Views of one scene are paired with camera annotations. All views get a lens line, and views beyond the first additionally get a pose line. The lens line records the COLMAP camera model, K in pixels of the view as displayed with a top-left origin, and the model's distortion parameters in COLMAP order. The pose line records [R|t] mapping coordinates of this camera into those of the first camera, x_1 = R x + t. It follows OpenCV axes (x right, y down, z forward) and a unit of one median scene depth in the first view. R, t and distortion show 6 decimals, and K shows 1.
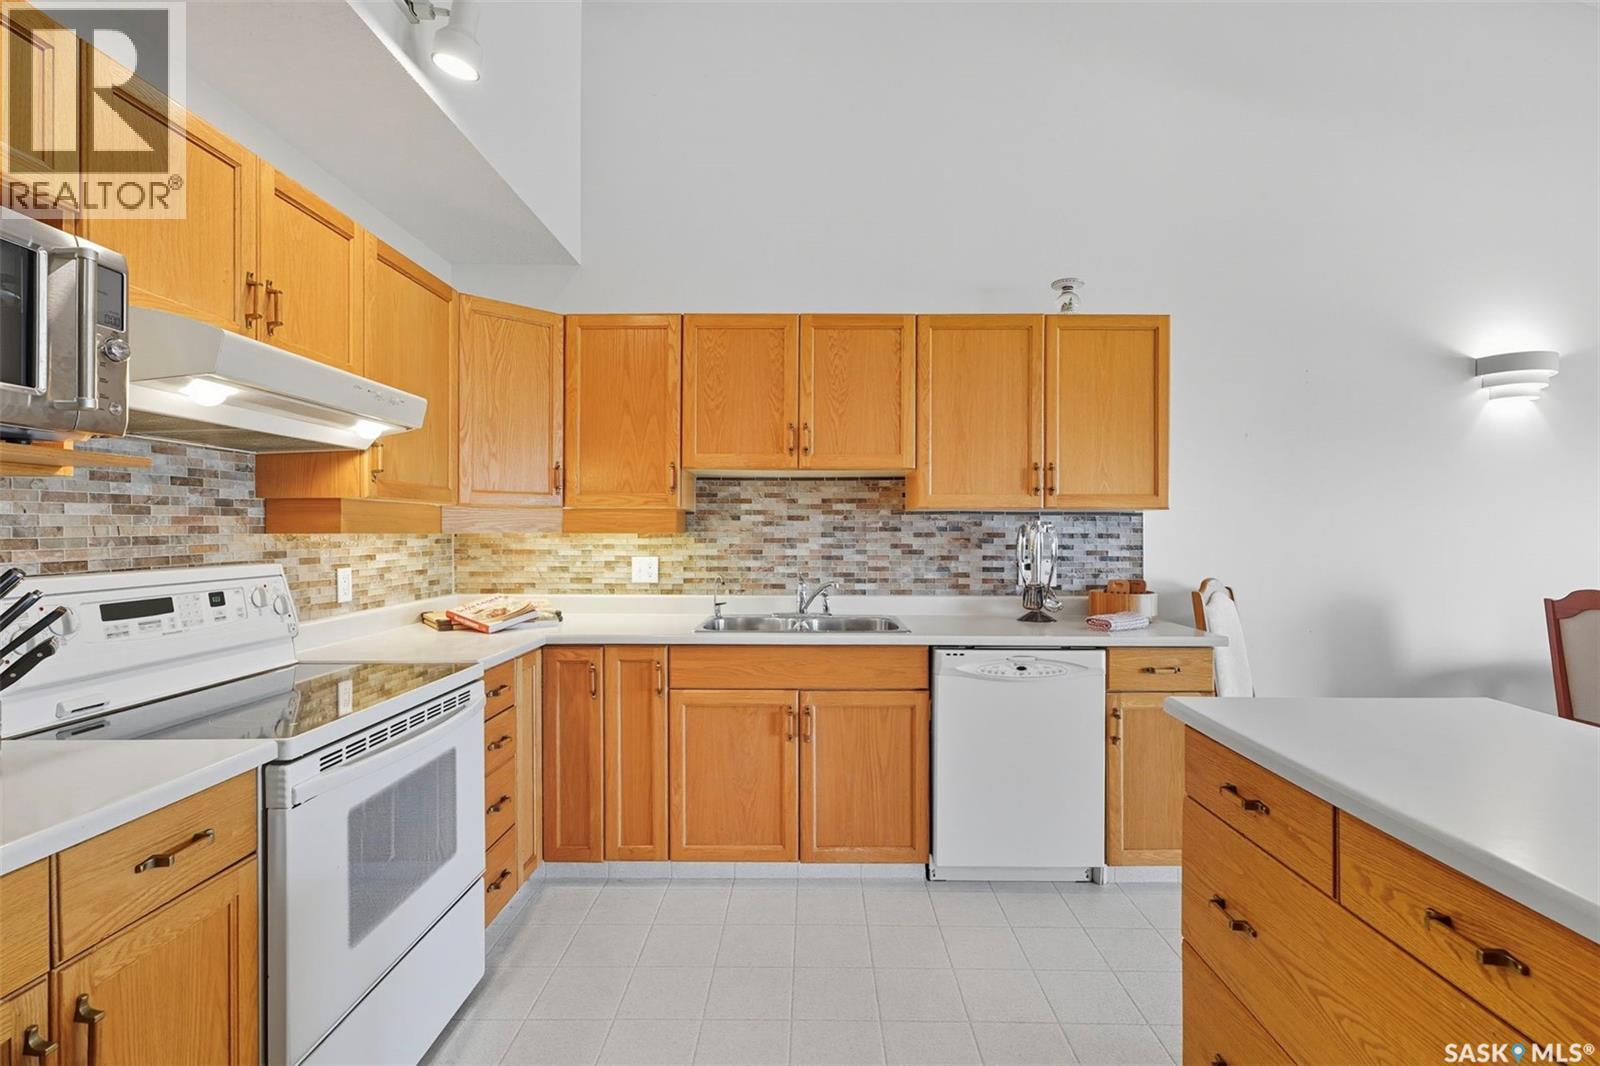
lens RADIAL K [[727.7, 0, 804.9], [0, 727.7, 532.3], [0, 0, 1]] dist [-0.004758, 0.002709]
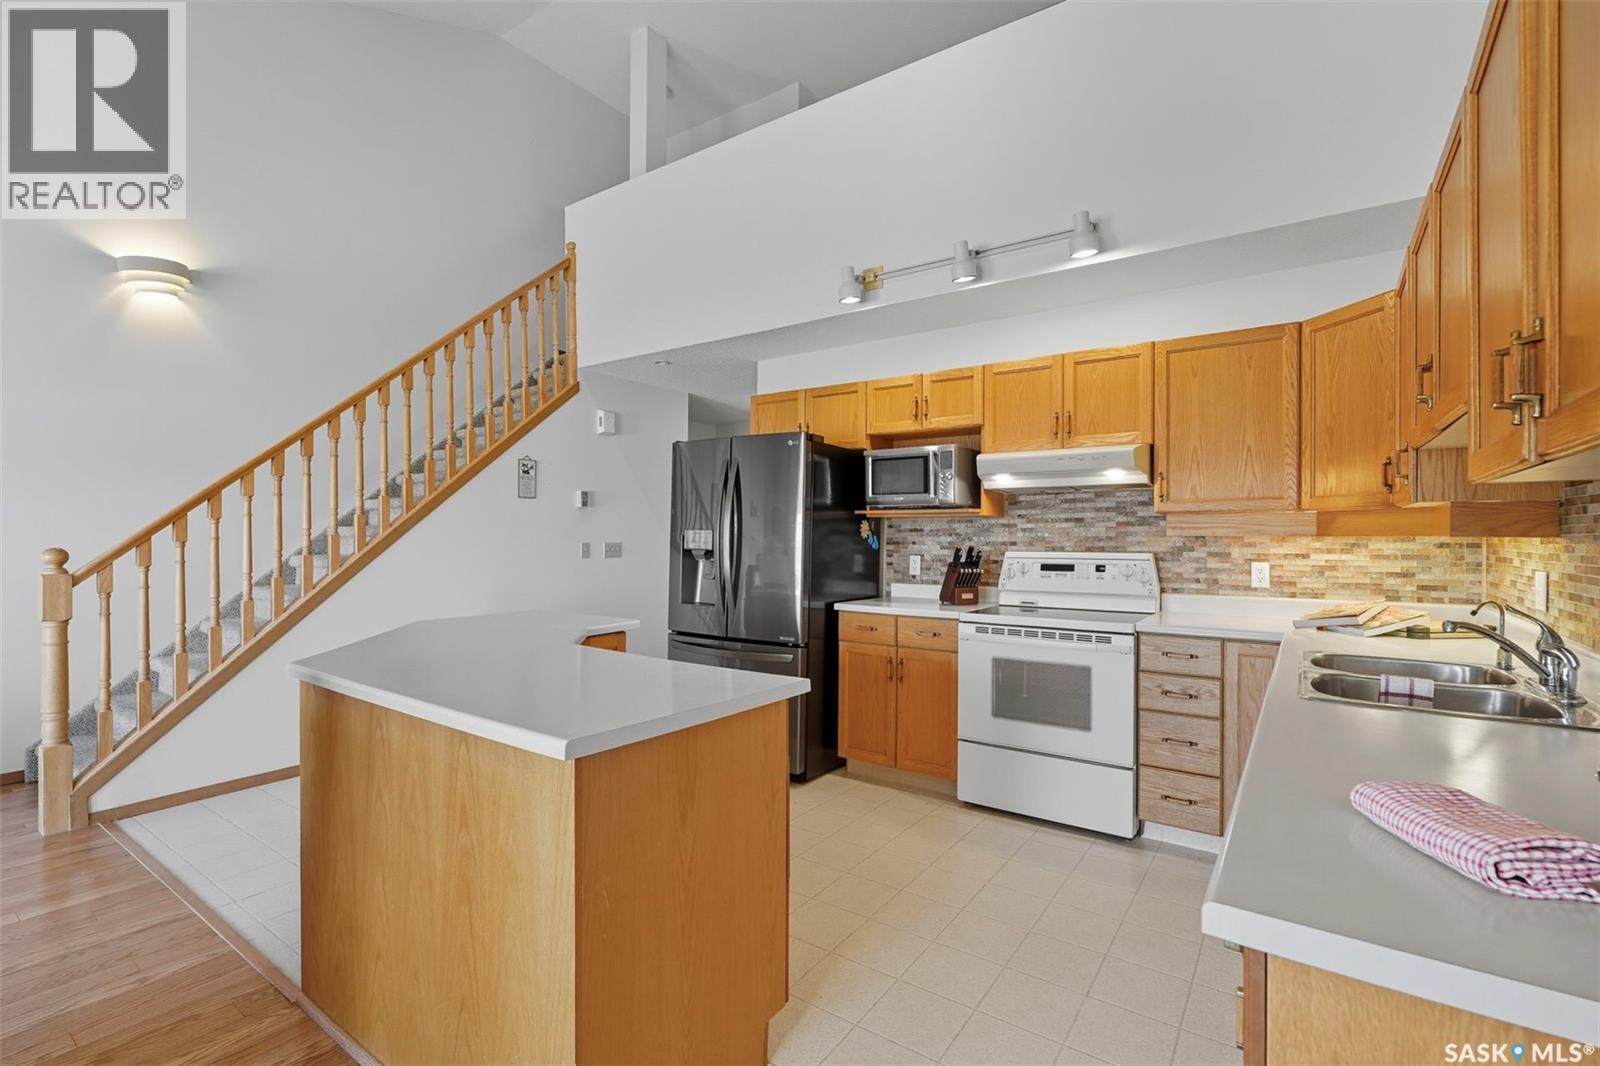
lens RADIAL K [[727.7, 0, 796.1], [0, 727.7, 535.1], [0, 0, 1]] dist [-0.004758, 0.002709]
pose [[-0.570317, -0.003163, -0.821419, 0.888290], [-0.004562, 0.999989, -0.000683, 0.004043], [0.821412, 0.003358, -0.570325, 0.997674]]
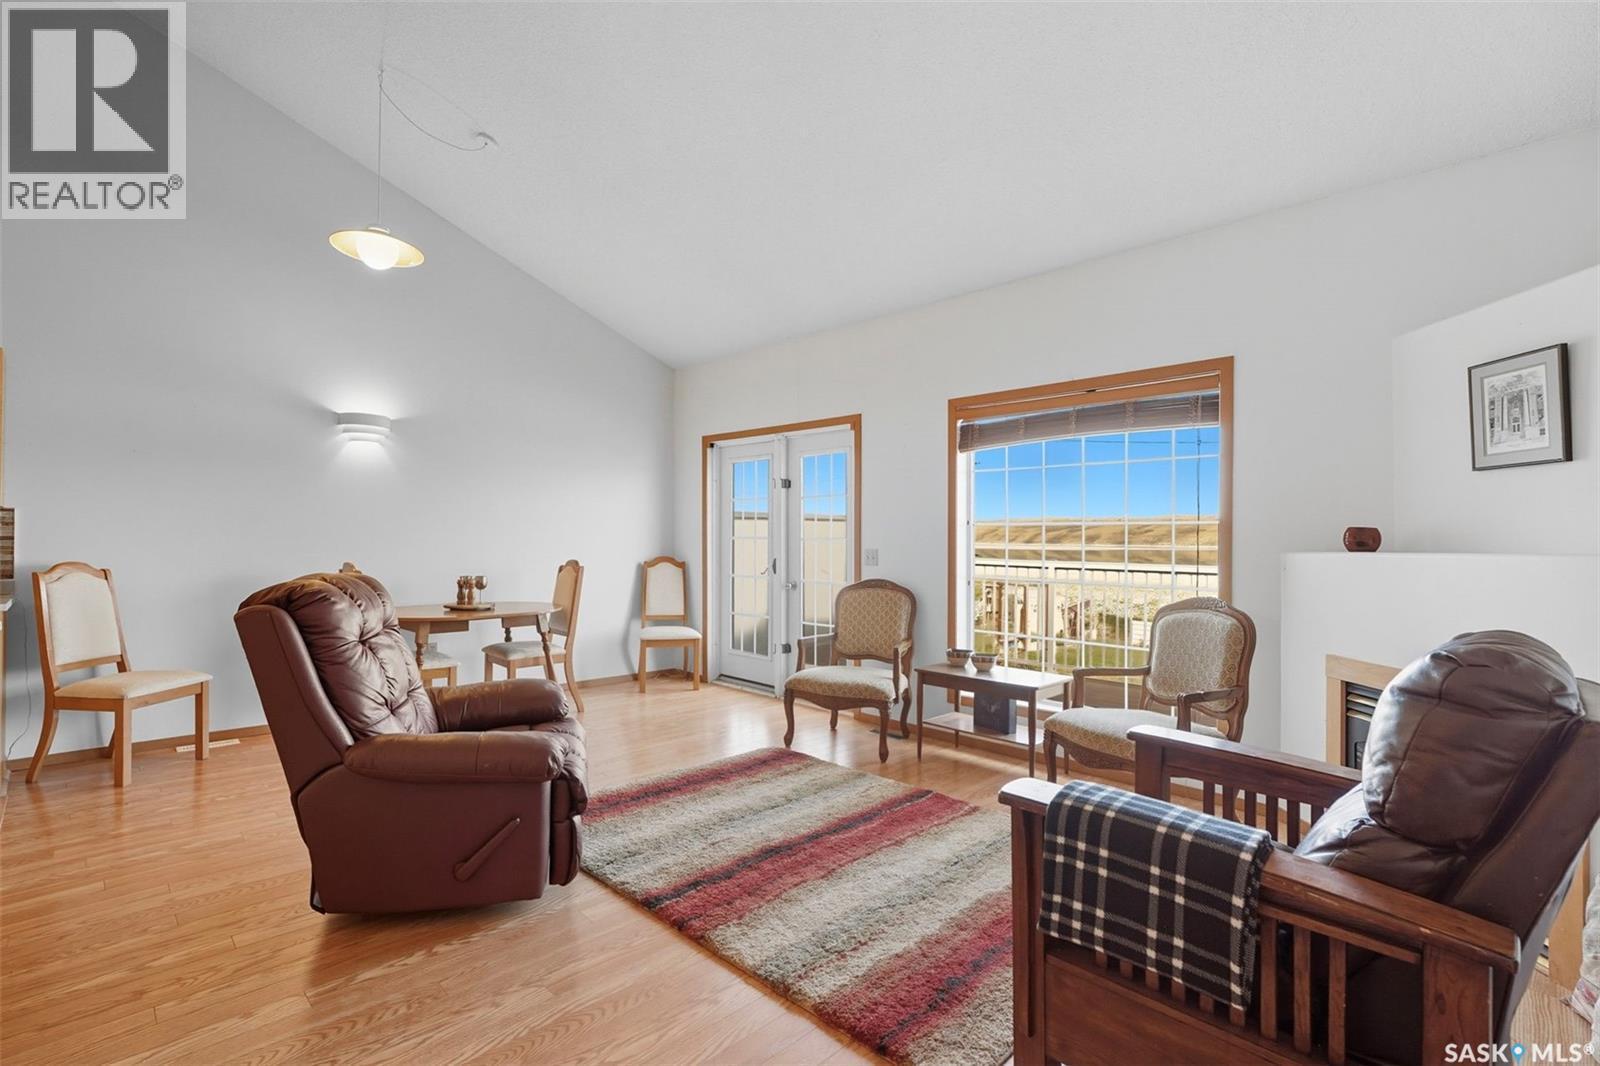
lens RADIAL K [[727.7, 0, 789.1], [0, 727.7, 533.4], [0, 0, 1]] dist [-0.004758, 0.002709]
pose [[0.710849, 0.003950, 0.703333, 0.653477], [-0.003883, 0.999991, -0.001692, 0.012820], [-0.703334, -0.001528, 0.710858, -0.910778]]
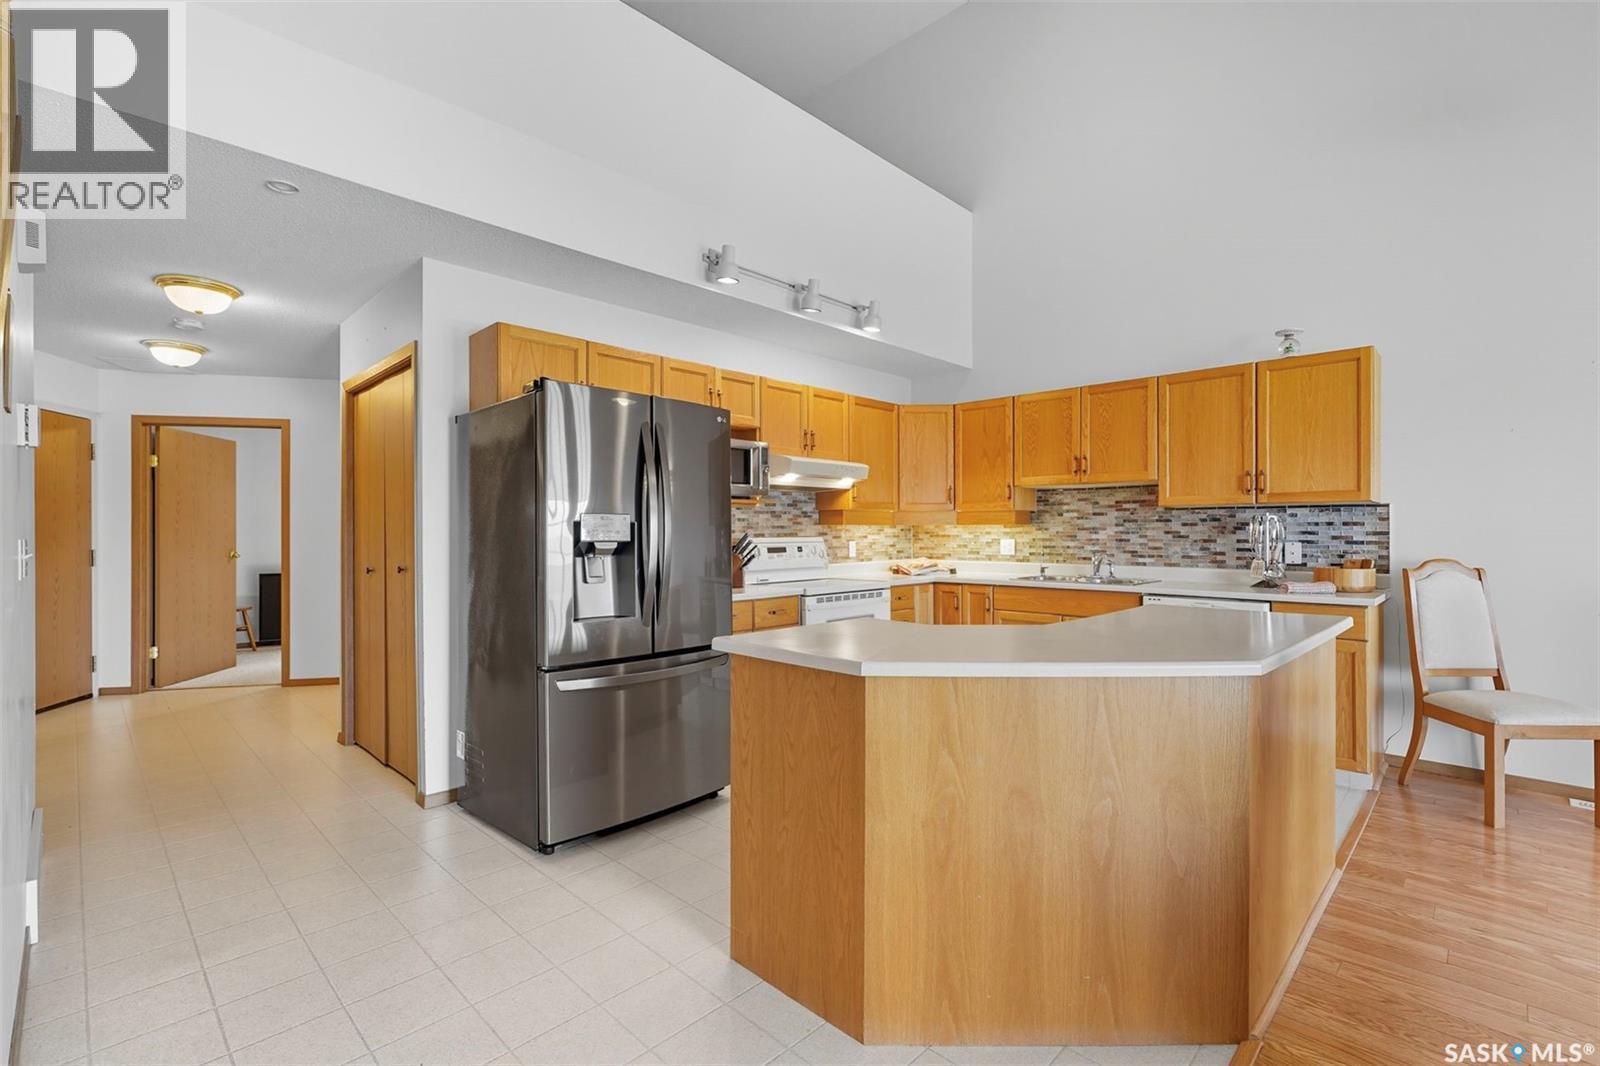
lens RADIAL K [[727.7, 0, 815.6], [0, 727.7, 532.5], [0, 0, 1]] dist [-0.004758, 0.002709]
pose [[0.735044, -0.001687, -0.678018, 0.715457], [0.002496, 0.999997, 0.000218, 0.020997], [0.678015, -0.001853, 0.735045, -0.632736]]
